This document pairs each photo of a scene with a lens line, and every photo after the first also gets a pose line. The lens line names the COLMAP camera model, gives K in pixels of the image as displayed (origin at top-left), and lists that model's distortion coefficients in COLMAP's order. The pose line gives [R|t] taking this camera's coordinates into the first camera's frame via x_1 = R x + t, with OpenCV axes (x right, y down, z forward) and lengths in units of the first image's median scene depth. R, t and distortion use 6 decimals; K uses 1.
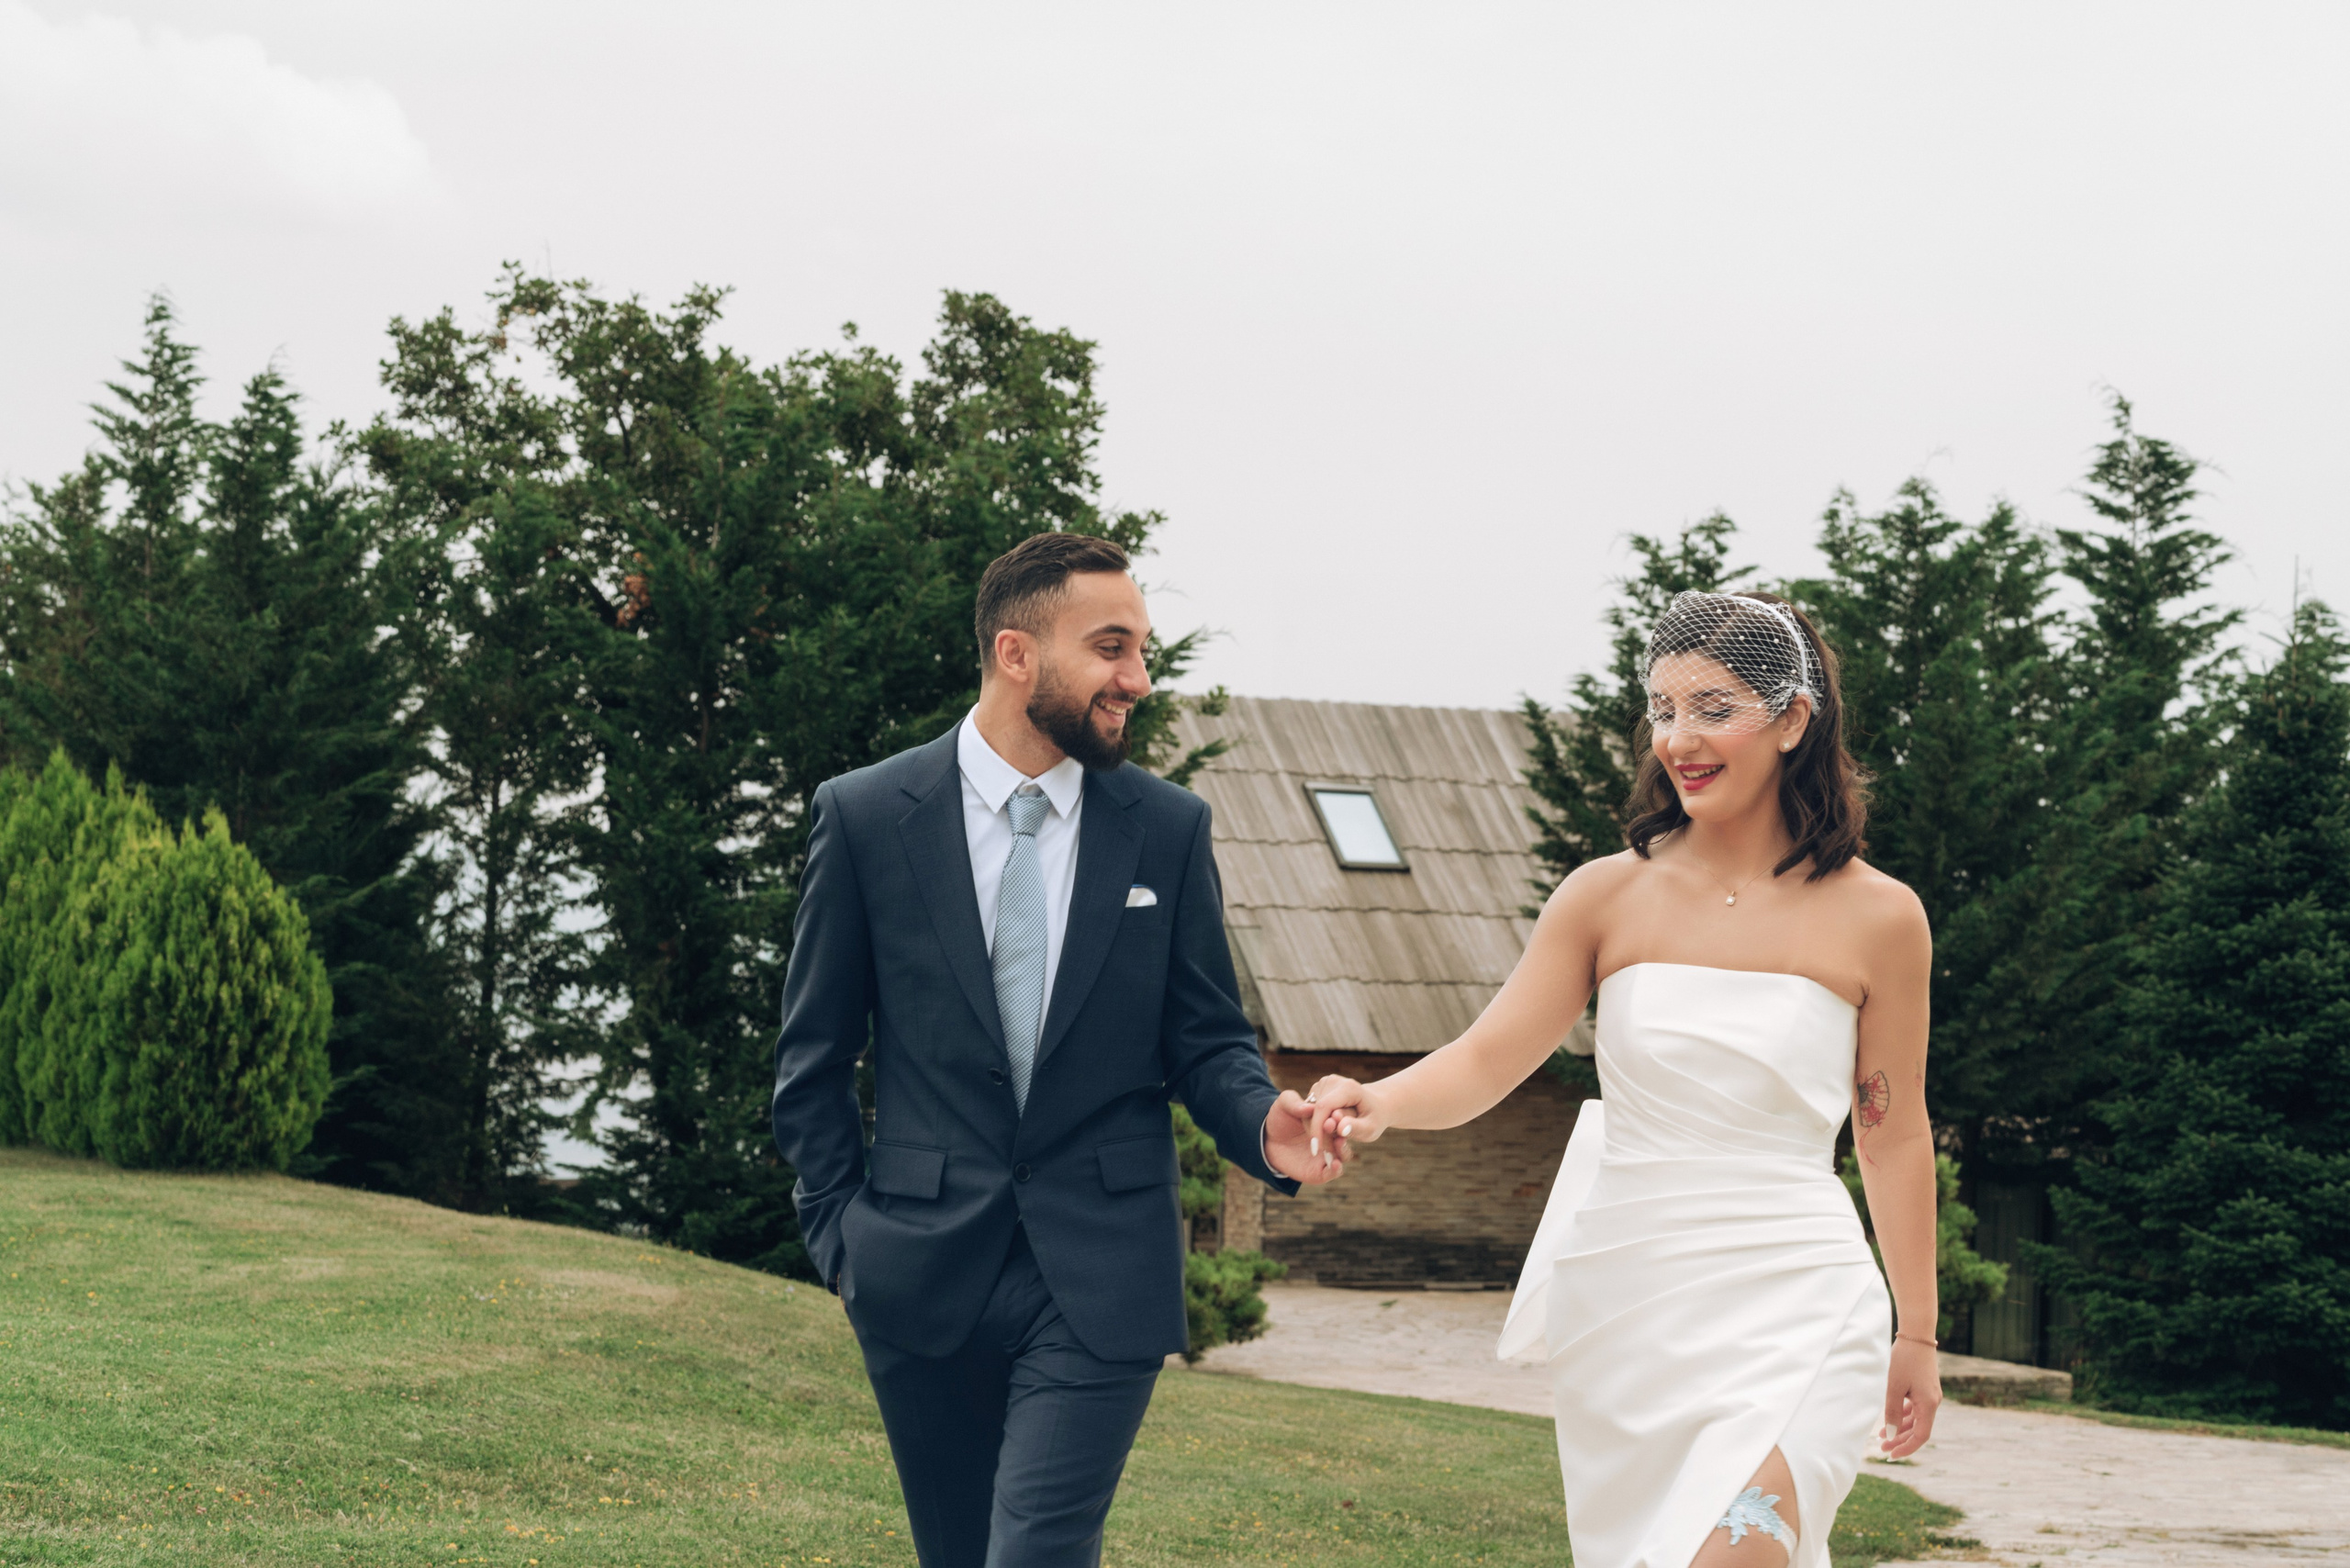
lens RADIAL K [[5348.0, 0, 1253.1], [0, 5348.0, 789.8], [0, 0, 1]] dist [-0.087616, 0.328080]
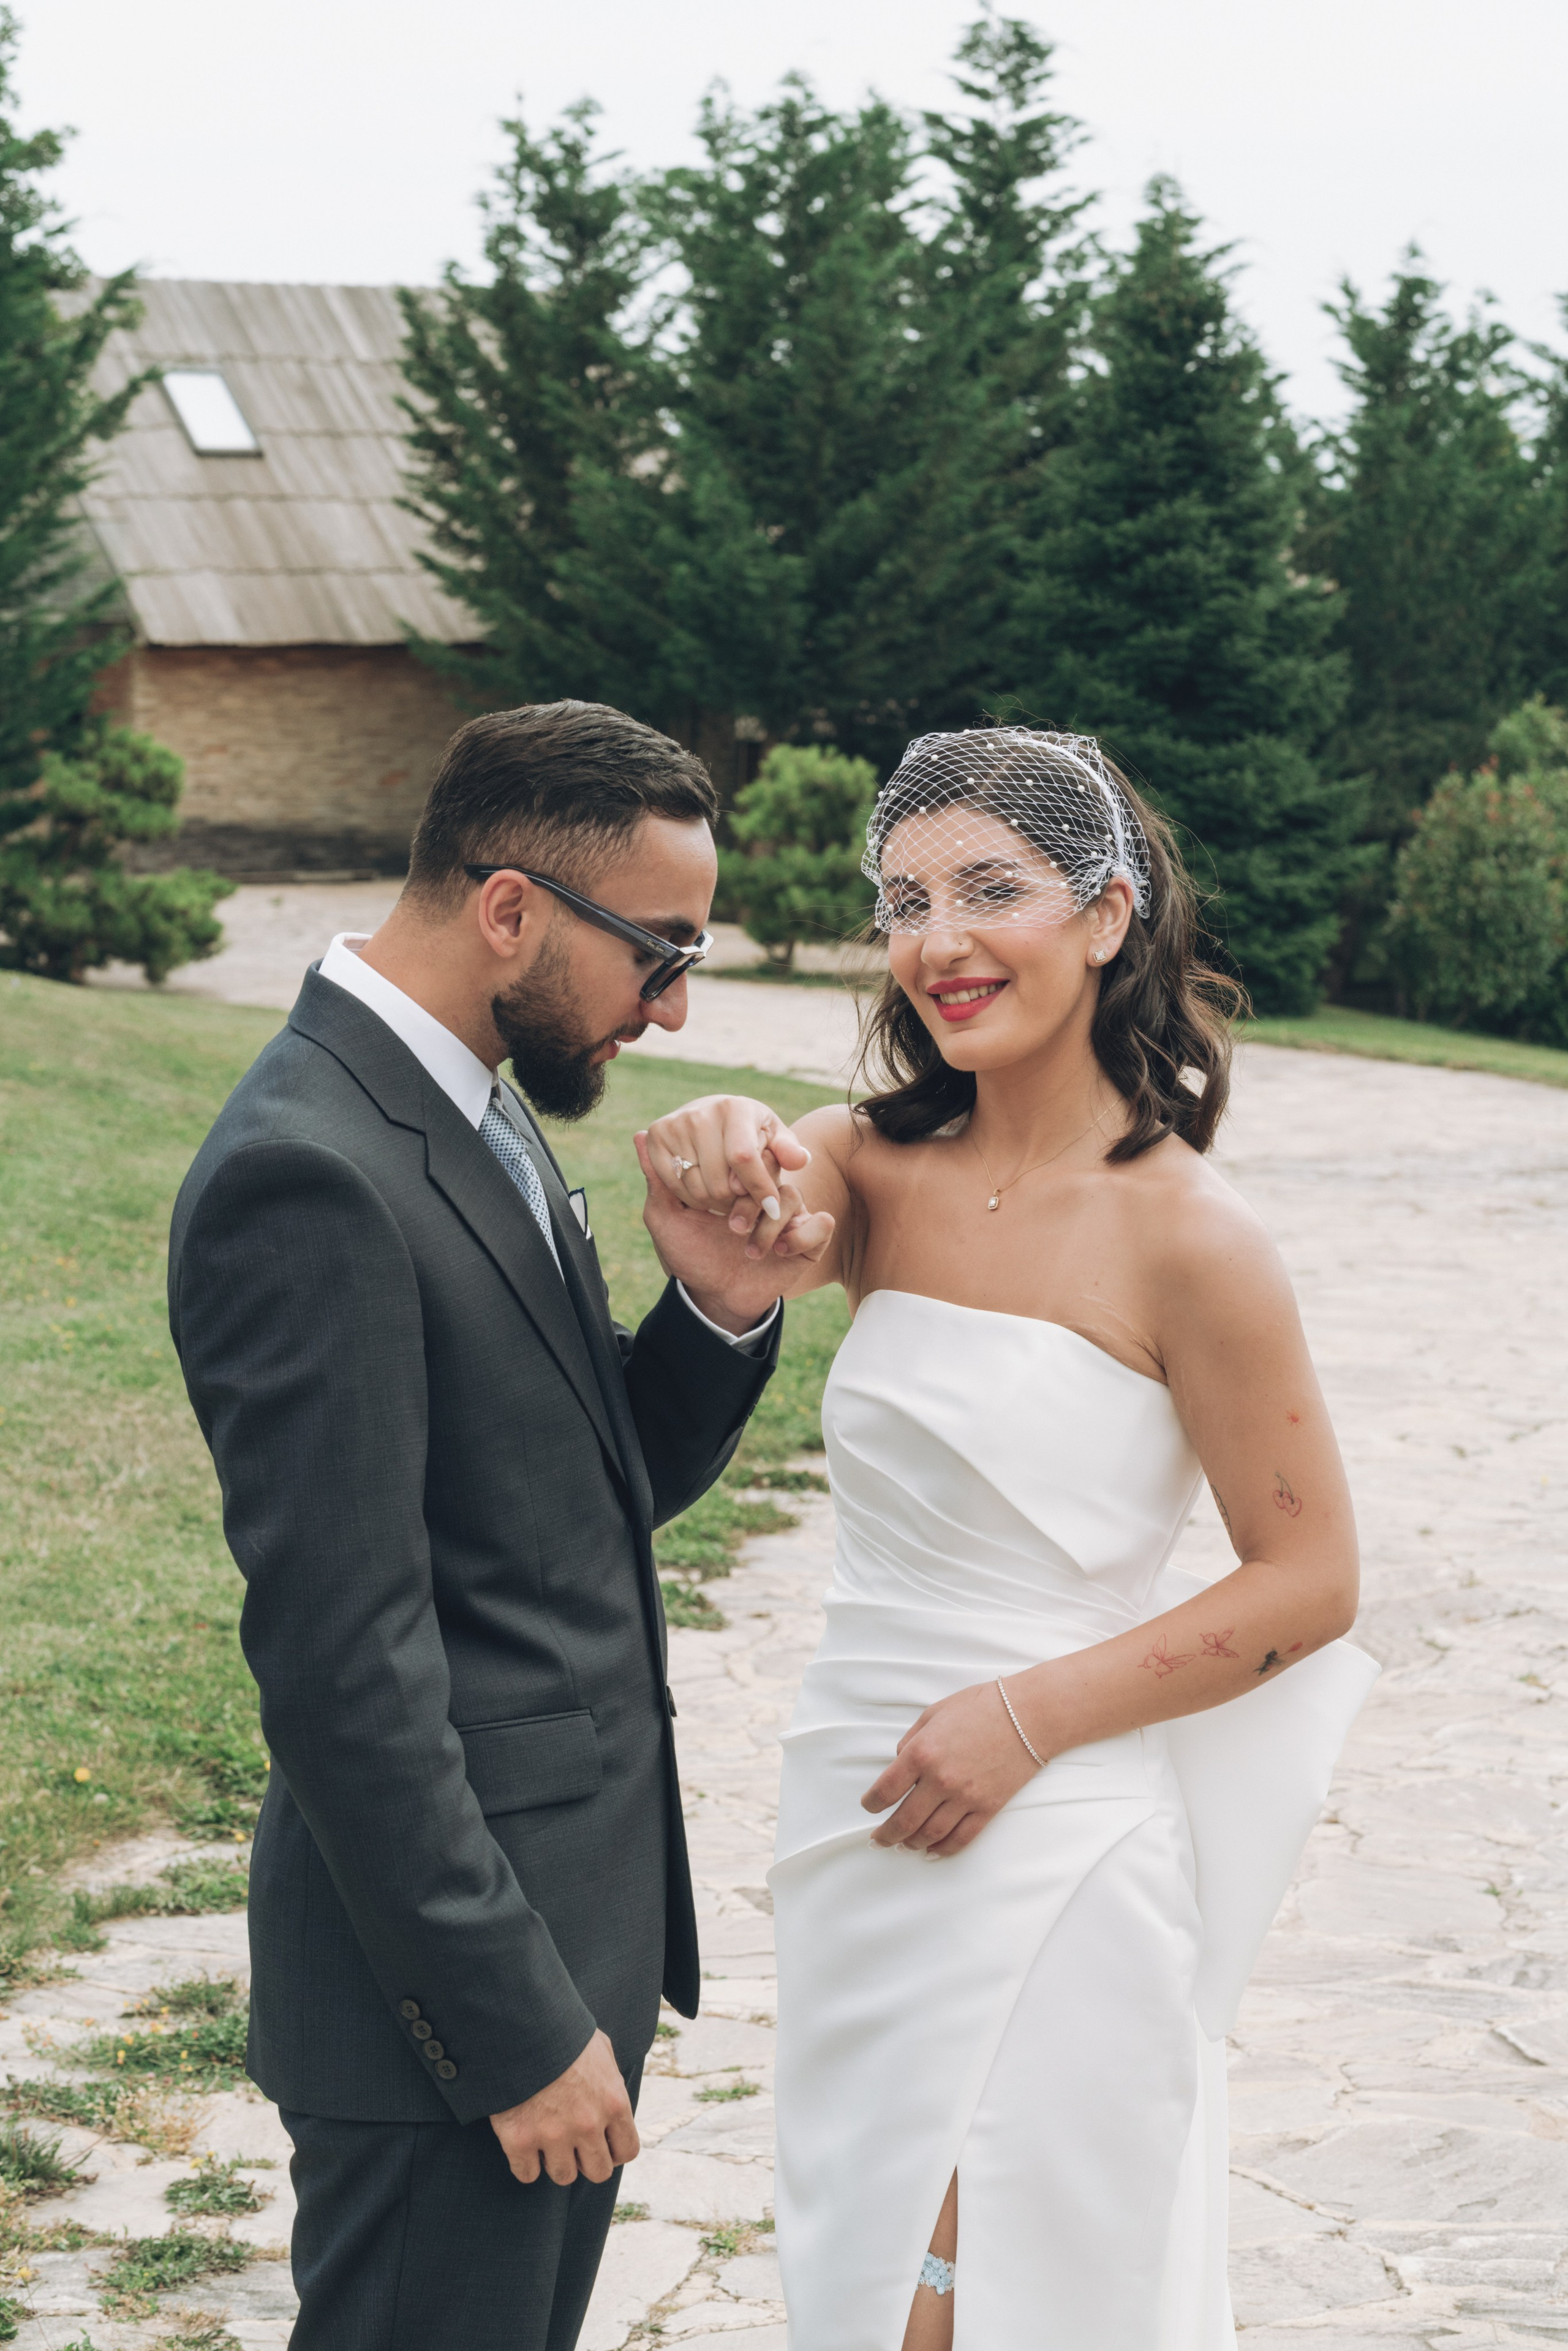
lens RADIAL K [[5933.5, 0, 791.2], [0, 5933.5, 1177.0], [0, 0, 1]] dist [-0.053351, 0.269874]
pose [[0.984972, -0.031454, 0.169823, -0.071239], [0.003739, 0.986929, 0.161112, -0.032189], [-0.172671, -0.158056, 0.972215, -0.109650]]
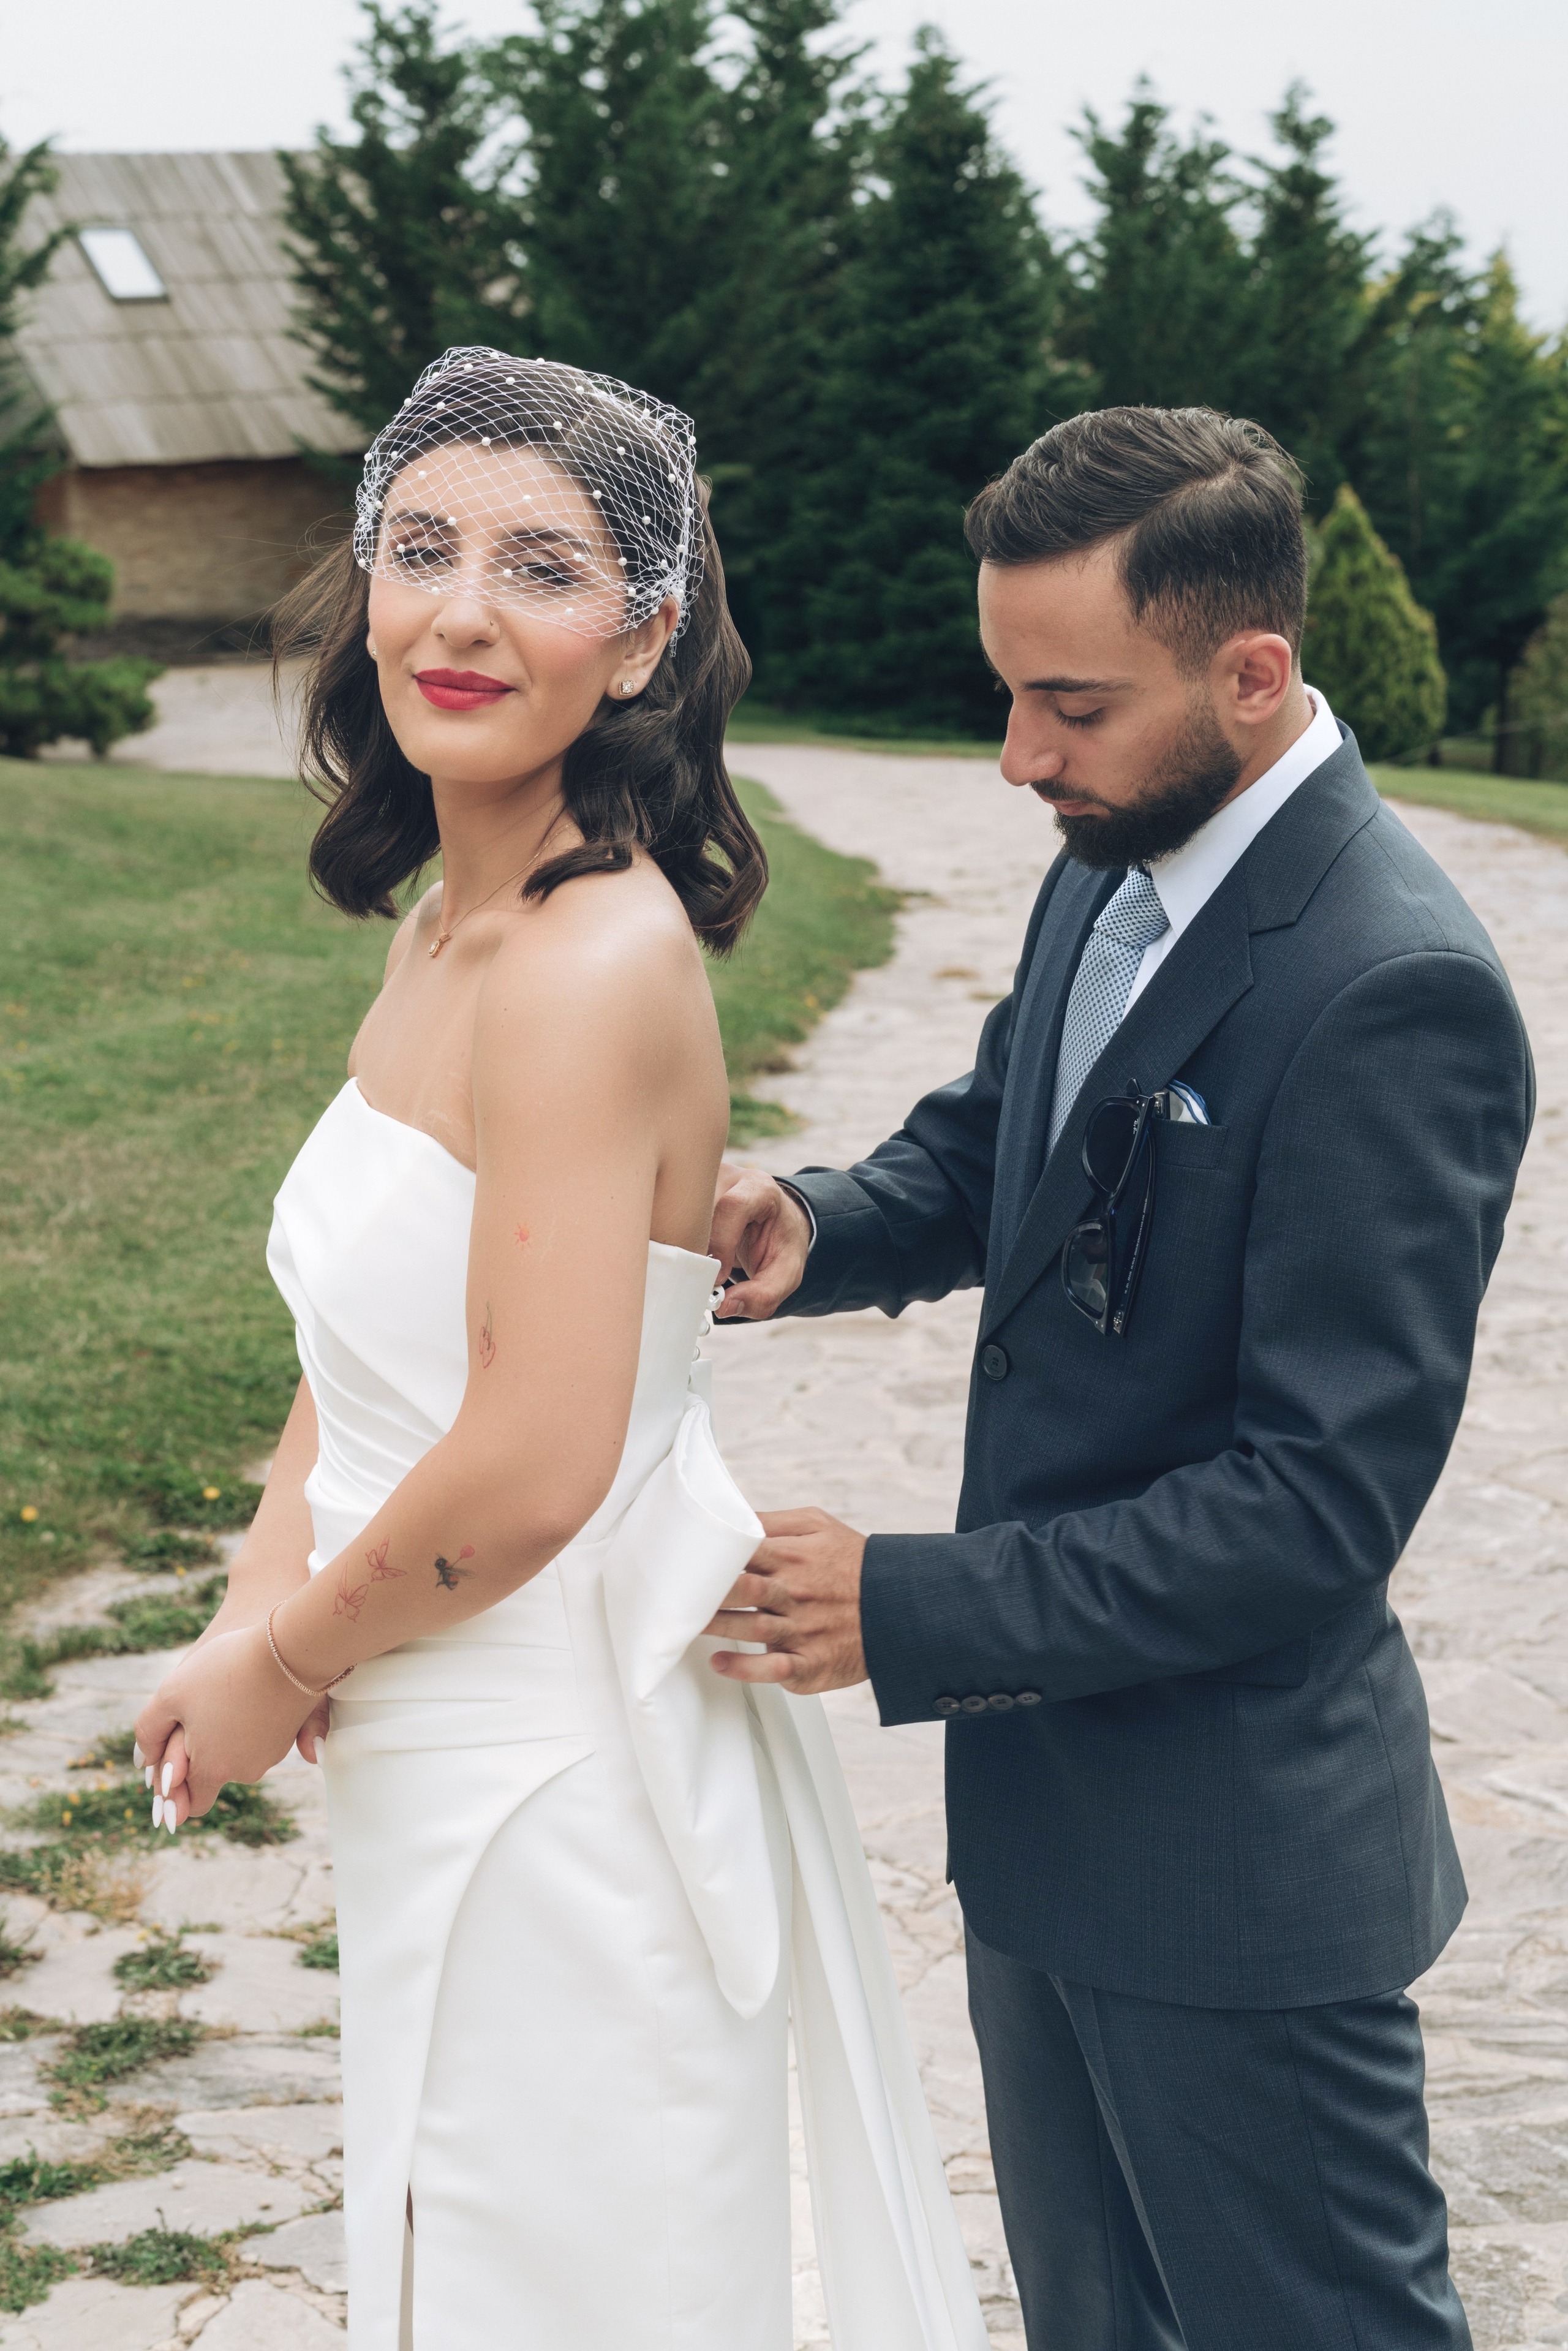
lens RADIAL K [[4893.6, 0, 801.9], [0, 4893.6, 1171.8], [0, 0, 1]] dist [-0.080838, 0.109287]
pose [[0.976465, -0.090002, 0.196002, -0.066835], [0.045920, 0.974690, 0.218795, -0.027768], [-0.210733, -0.204645, 0.955883, -0.077405]]
